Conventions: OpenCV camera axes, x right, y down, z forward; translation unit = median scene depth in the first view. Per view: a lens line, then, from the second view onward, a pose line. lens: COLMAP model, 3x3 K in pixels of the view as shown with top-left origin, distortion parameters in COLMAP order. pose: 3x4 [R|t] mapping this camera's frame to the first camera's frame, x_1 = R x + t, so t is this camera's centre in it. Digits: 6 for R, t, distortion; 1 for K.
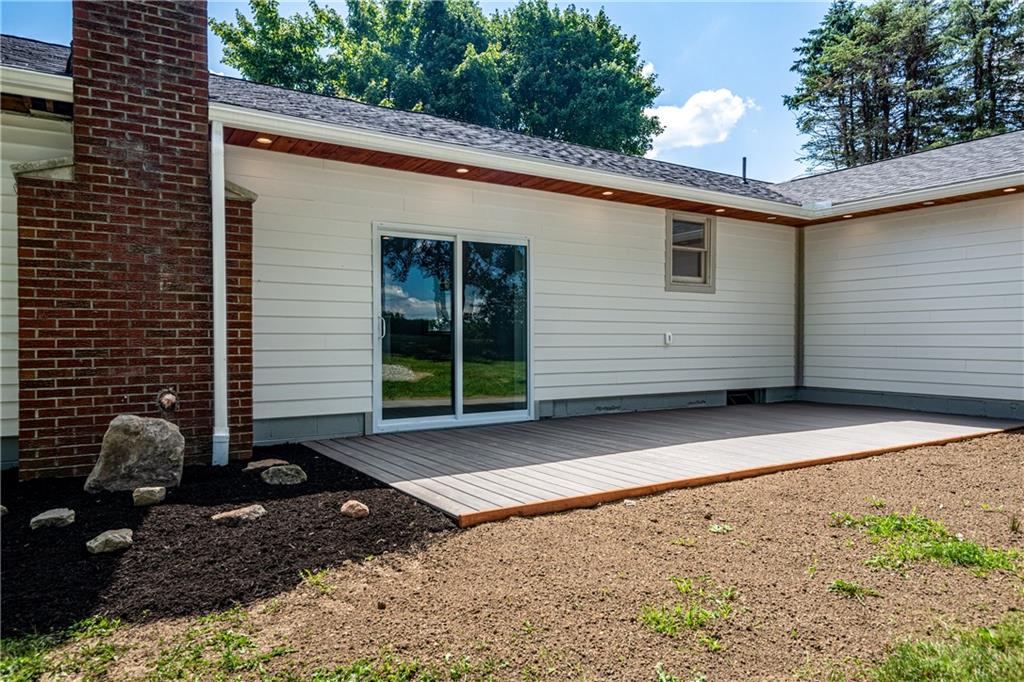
lens RADIAL K [[625.9, 0, 507.6], [0, 625.9, 343.6], [0, 0, 1]] dist [0.004456, 0.000393]
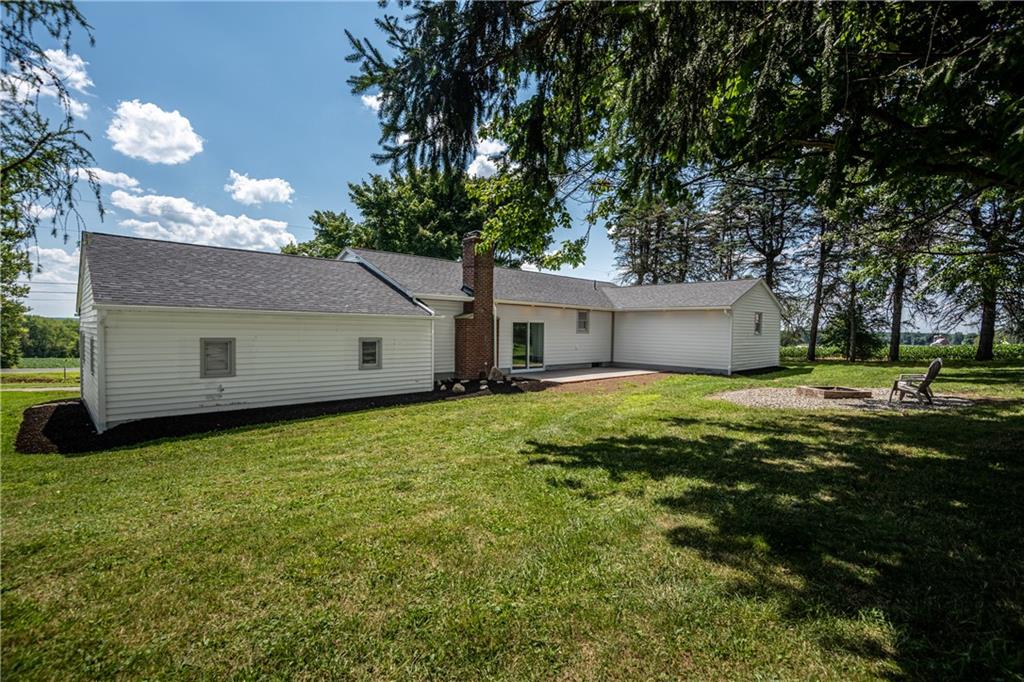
lens RADIAL K [[477.7, 0, 514.7], [0, 477.7, 339.7], [0, 0, 1]] dist [-0.000641, -0.000014]
pose [[0.971301, 0.012253, 0.237537, -0.676917], [-0.017367, 0.999660, 0.019448, -0.092195], [-0.237218, -0.023015, 0.971184, -1.415320]]
